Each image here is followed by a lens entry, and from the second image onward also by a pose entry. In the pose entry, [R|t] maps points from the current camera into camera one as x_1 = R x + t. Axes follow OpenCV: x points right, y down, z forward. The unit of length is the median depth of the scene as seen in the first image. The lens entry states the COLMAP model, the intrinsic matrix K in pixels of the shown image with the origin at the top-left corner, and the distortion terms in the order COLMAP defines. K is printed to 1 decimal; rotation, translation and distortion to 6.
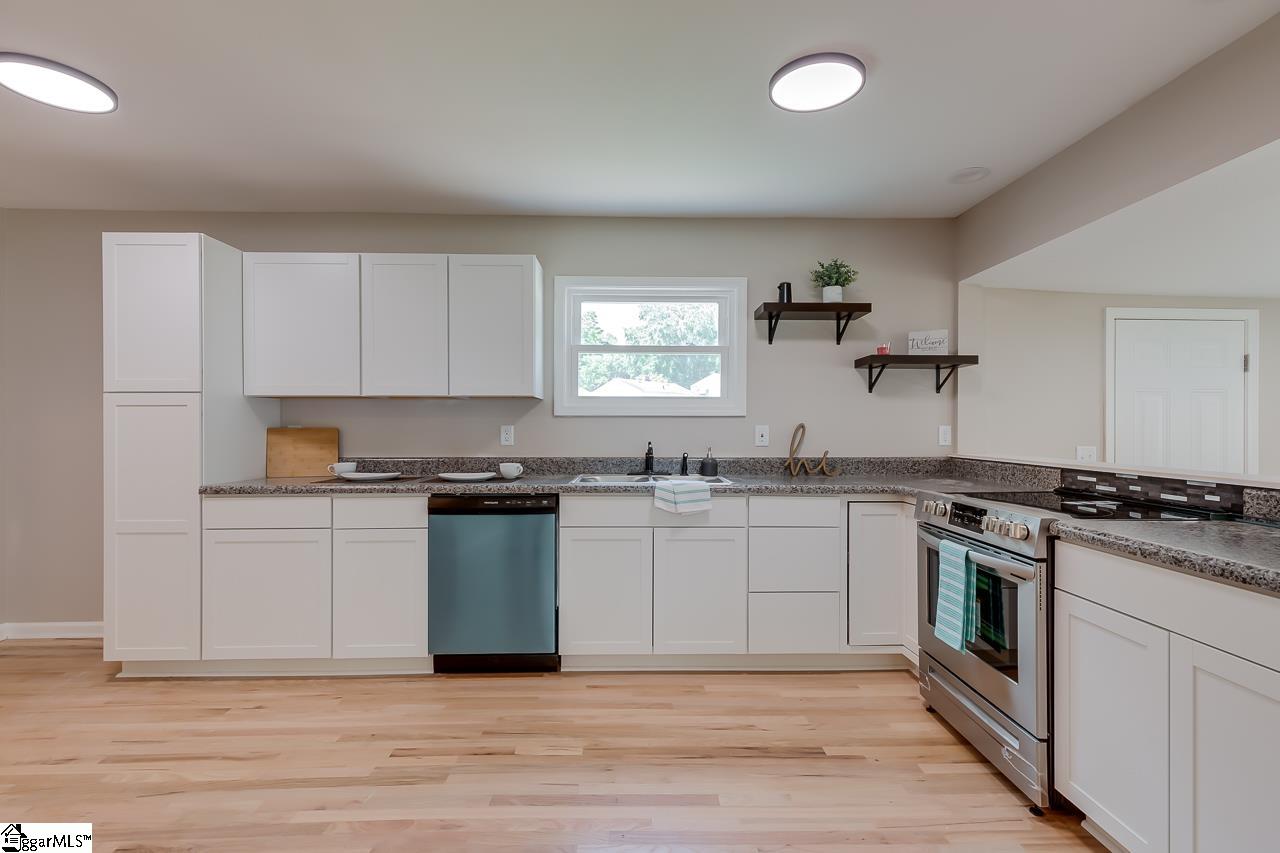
lens RADIAL K [[582.5, 0, 649.5], [0, 582.5, 429.1], [0, 0, 1]] dist [0.011245, -0.003428]
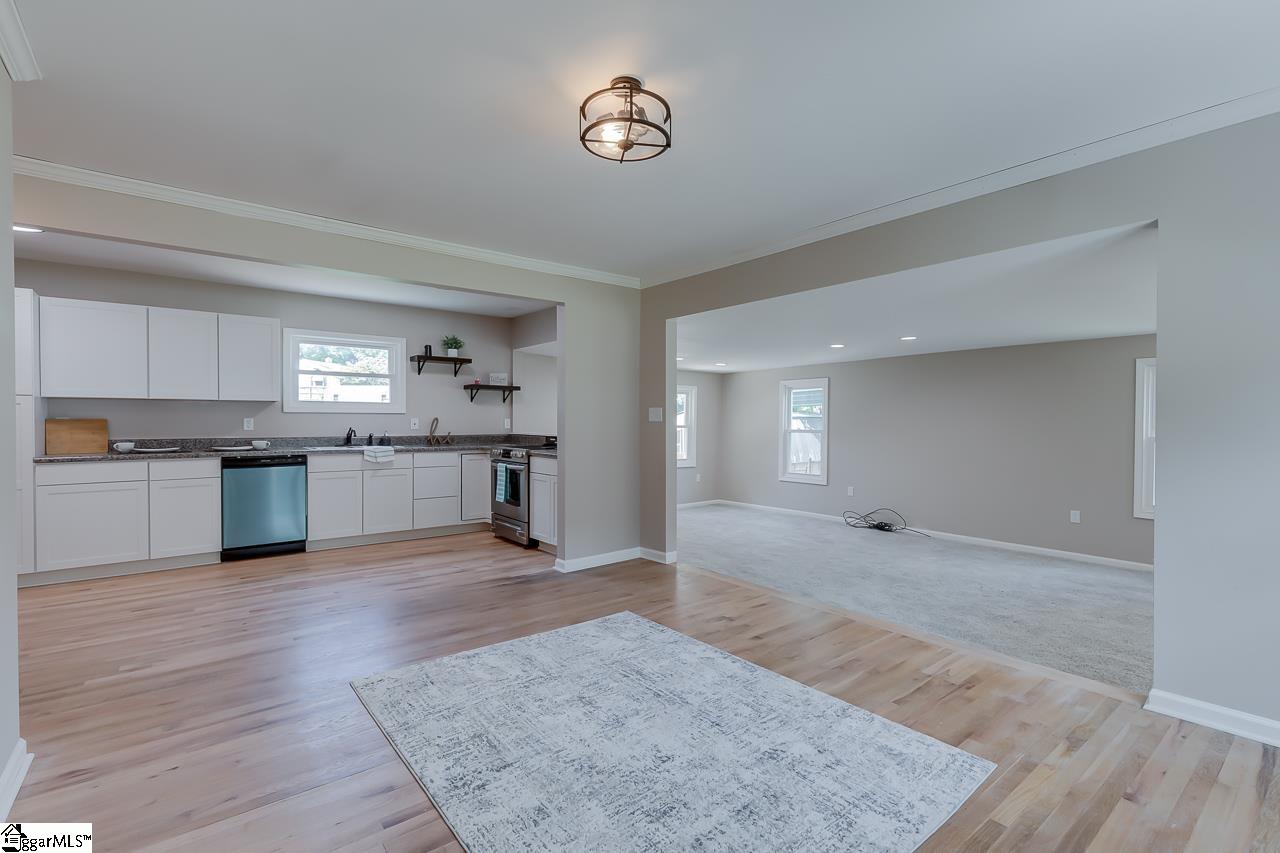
lens RADIAL K [[582.5, 0, 650.4], [0, 582.5, 426.7], [0, 0, 1]] dist [0.011245, -0.003428]
pose [[0.792520, -0.004267, 0.609831, -0.387686], [-0.000481, 0.999971, 0.007622, 0.005950], [-0.609846, -0.006334, 0.792494, -1.047228]]
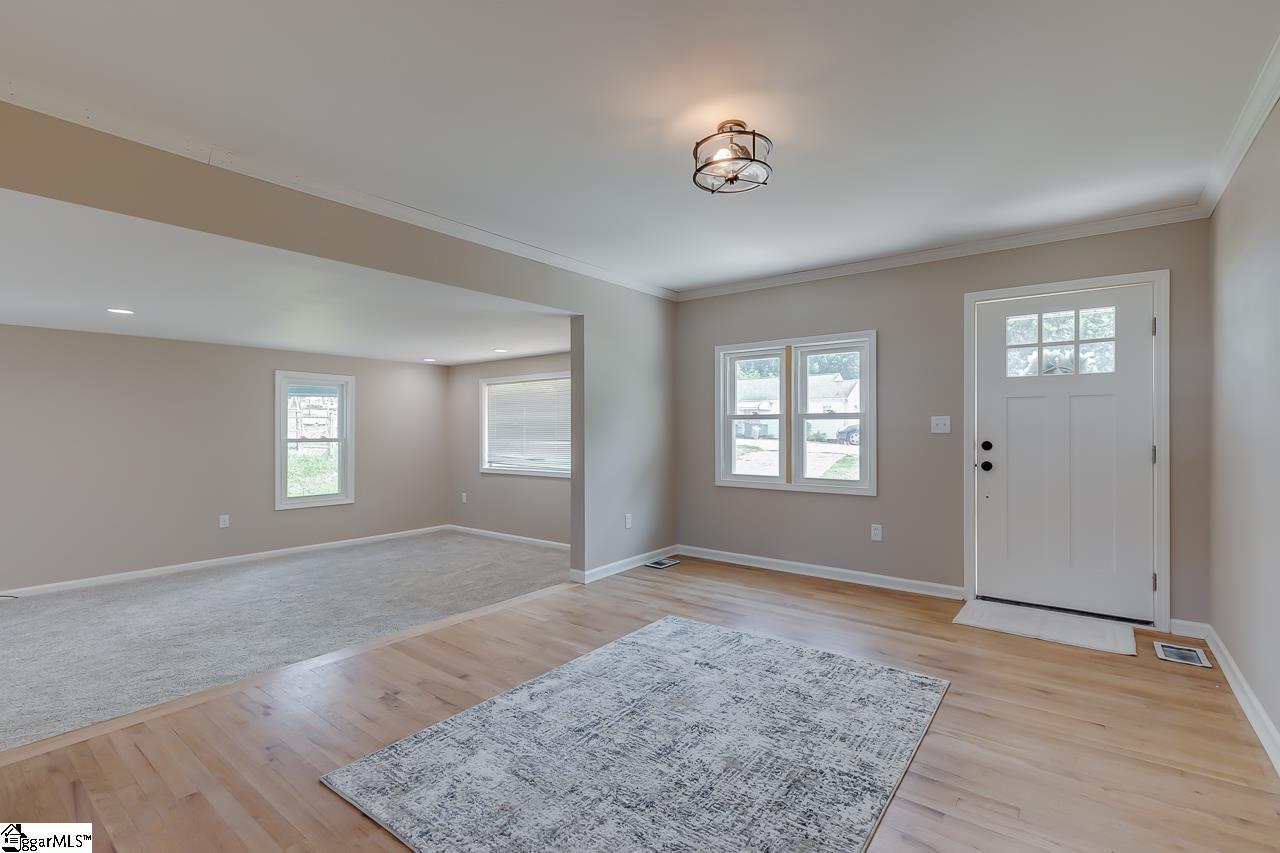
lens RADIAL K [[582.5, 0, 640.2], [0, 582.5, 429.6], [0, 0, 1]] dist [0.011245, -0.003428]
pose [[-0.774766, -0.002412, 0.632244, -0.383513], [0.003729, 0.999958, 0.008384, 0.002290], [-0.632237, 0.008853, -0.774724, 0.202623]]
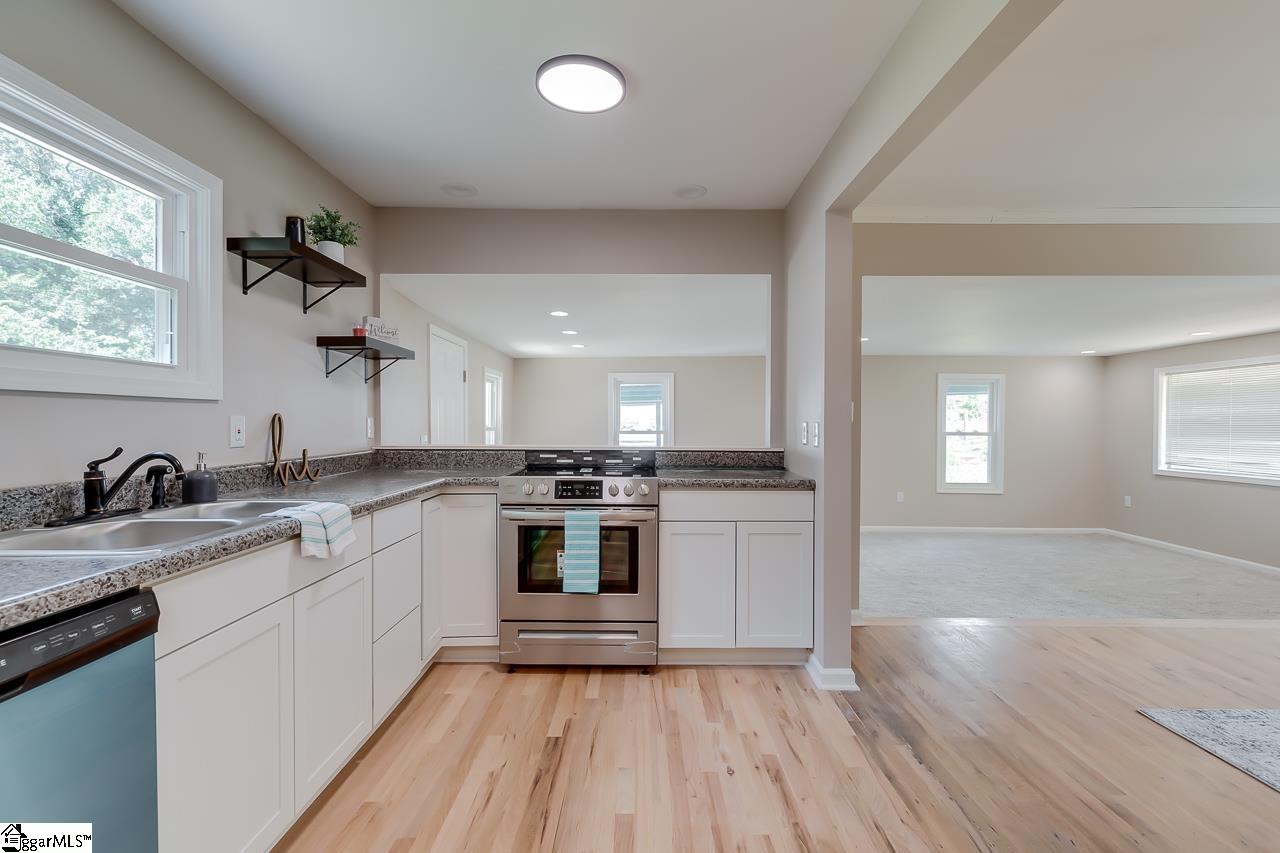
lens RADIAL K [[582.5, 0, 635.2], [0, 582.5, 423.3], [0, 0, 1]] dist [0.011245, -0.003428]
pose [[0.017730, -0.005055, 0.999830, -0.510110], [0.000686, 0.999987, 0.005044, -0.000420], [-0.999843, 0.000597, 0.017733, 0.601437]]
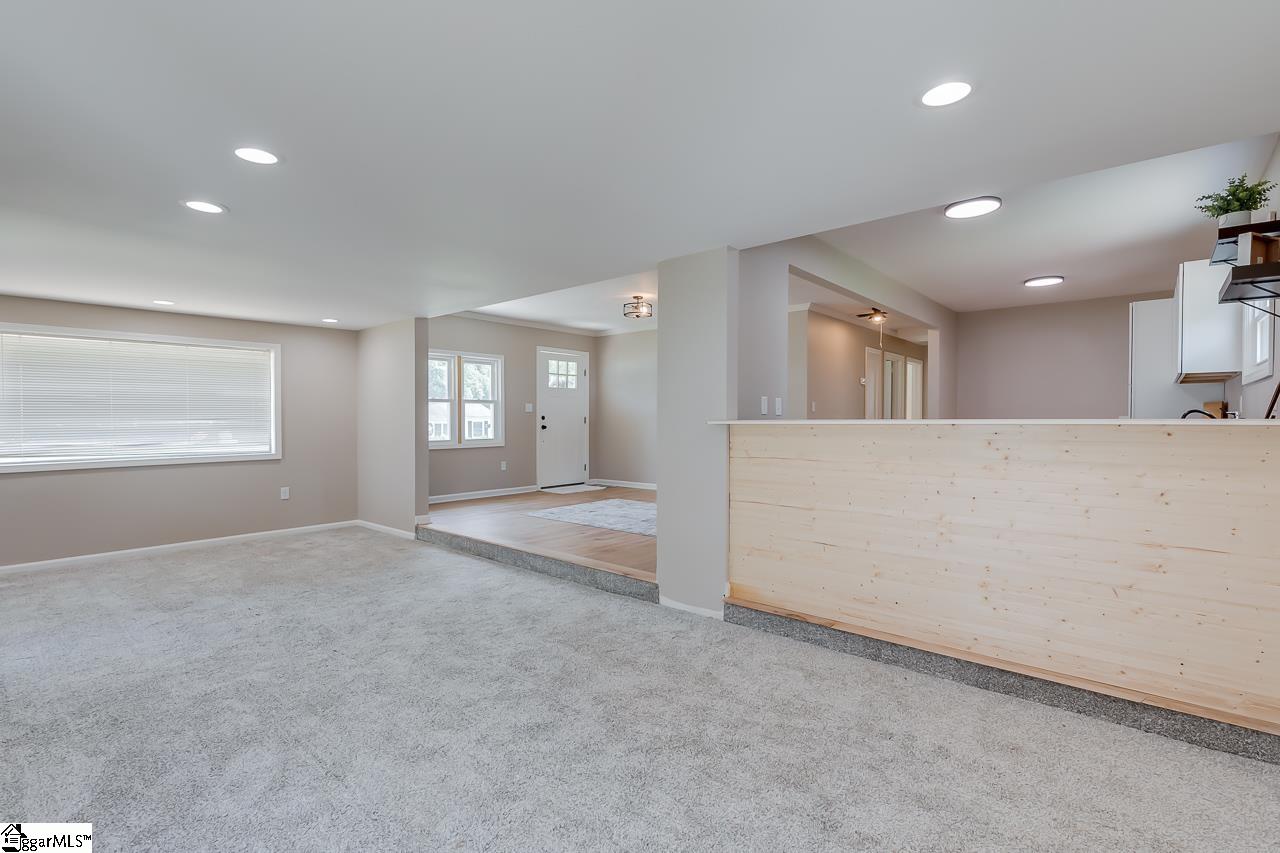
lens RADIAL K [[582.5, 0, 638.1], [0, 582.5, 425.2], [0, 0, 1]] dist [0.011245, -0.003428]
pose [[-0.678129, 0.007558, -0.734904, 1.580220], [-0.003335, 0.999905, 0.013360, 0.048051], [0.734935, 0.011511, -0.678040, 0.946694]]
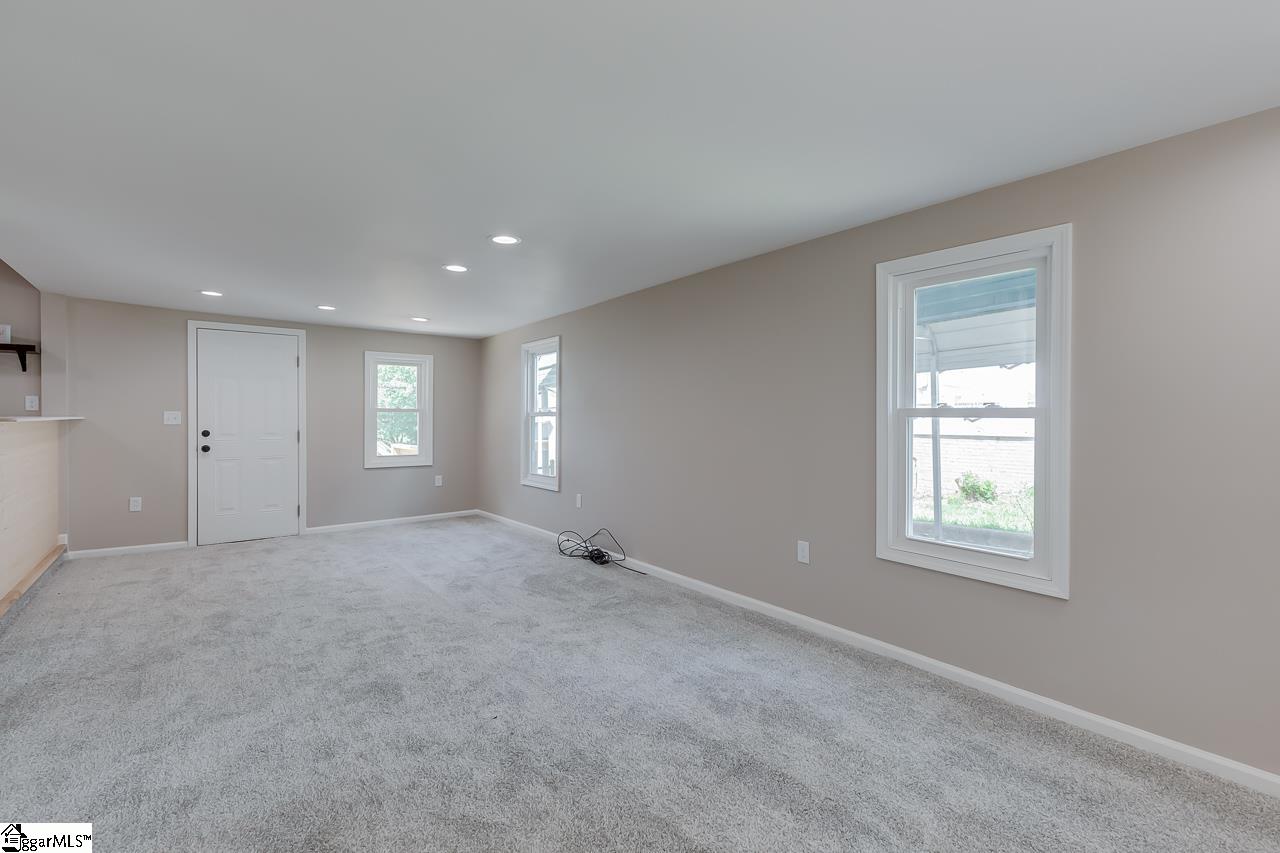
lens RADIAL K [[582.5, 0, 658.7], [0, 582.5, 420.1], [0, 0, 1]] dist [0.011245, -0.003428]
pose [[0.798556, -0.007453, 0.601875, 0.959528], [0.005840, 0.999972, 0.004634, 0.058664], [-0.601892, -0.000186, 0.798577, -1.080579]]
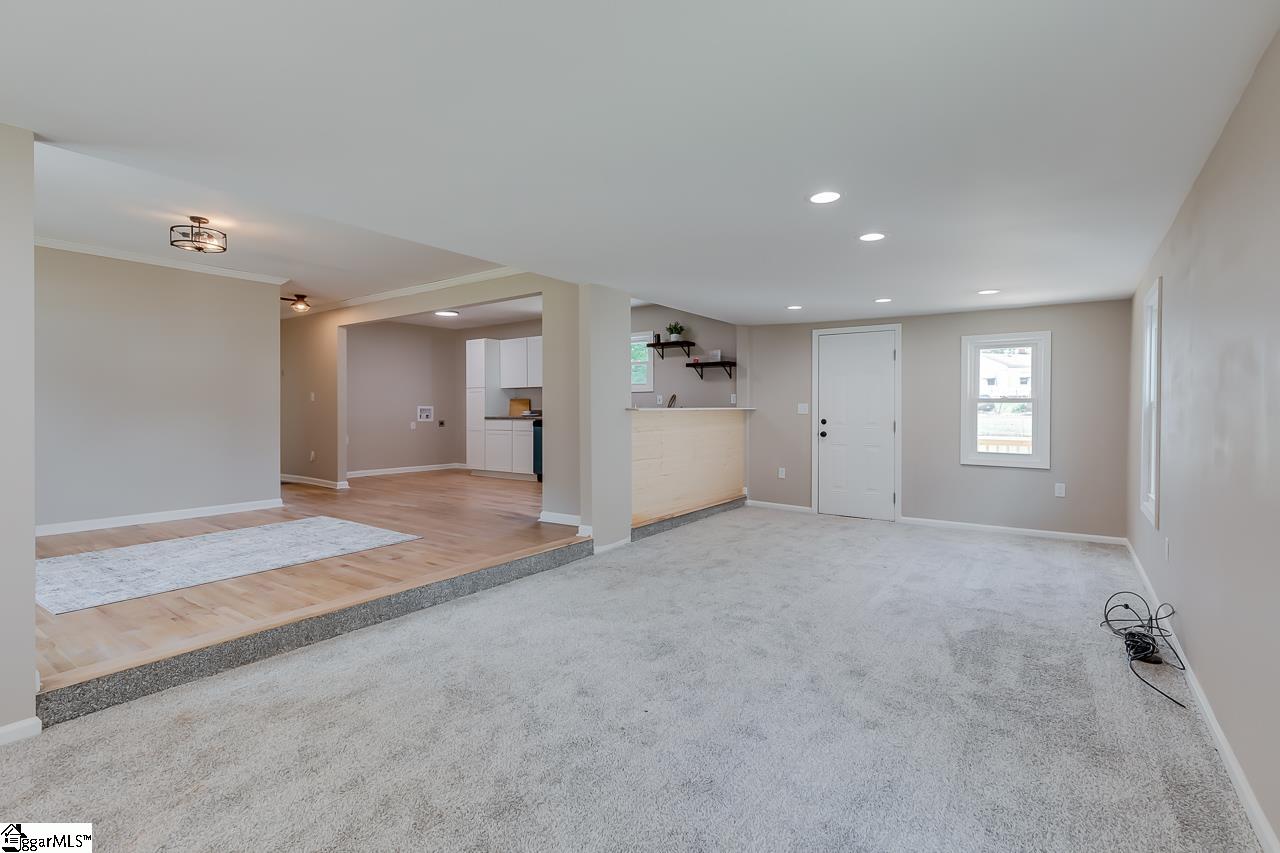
lens RADIAL K [[582.5, 0, 637.6], [0, 582.5, 409.7], [0, 0, 1]] dist [0.011245, -0.003428]
pose [[0.795732, -0.001631, -0.605647, 1.674759], [-0.000596, 0.999994, -0.003475, 0.063626], [0.605648, 0.003126, 0.795726, -0.952244]]
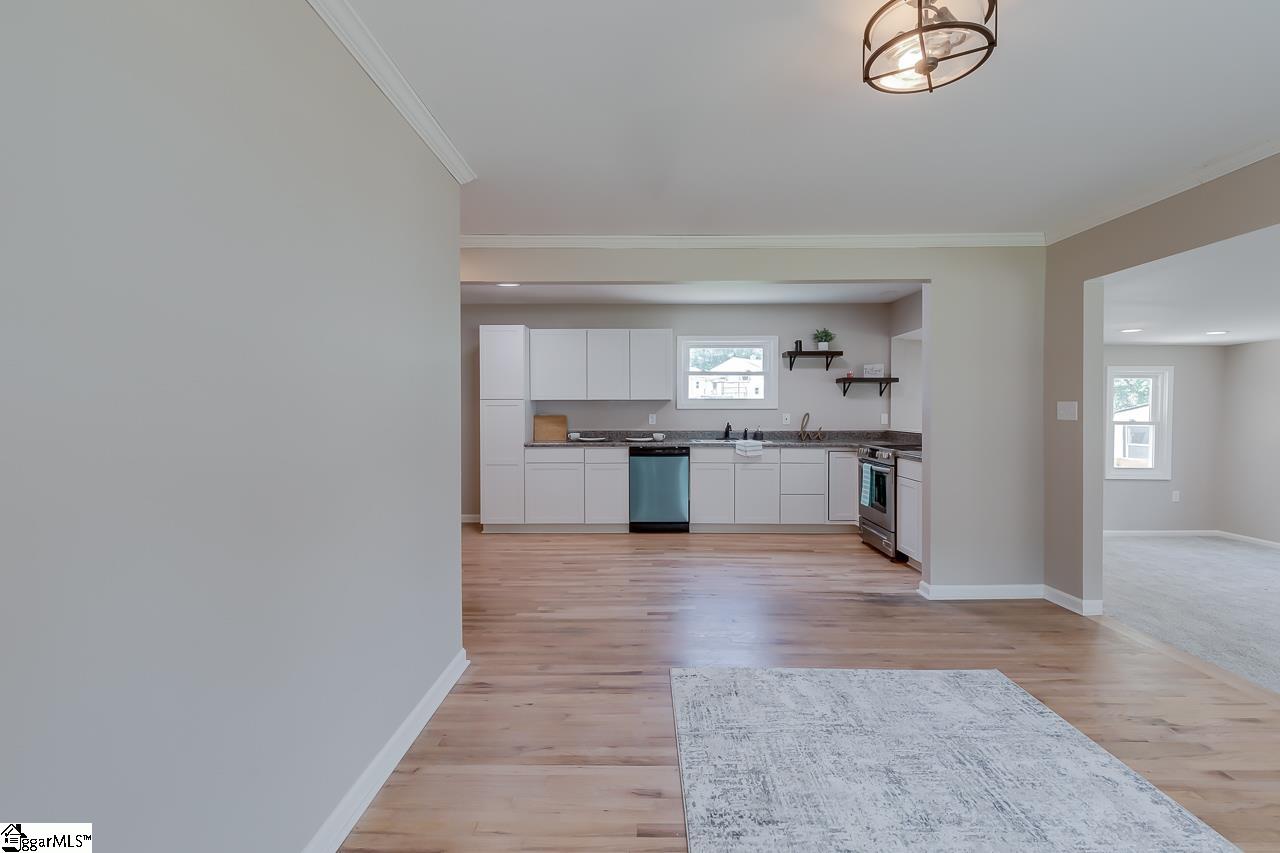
lens RADIAL K [[582.5, 0, 648.2], [0, 582.5, 413.2], [0, 0, 1]] dist [0.011245, -0.003428]
pose [[0.999506, -0.000862, -0.031426, -0.219179], [0.000948, 0.999996, 0.002718, -0.015703], [0.031423, -0.002747, 0.999502, -1.014203]]
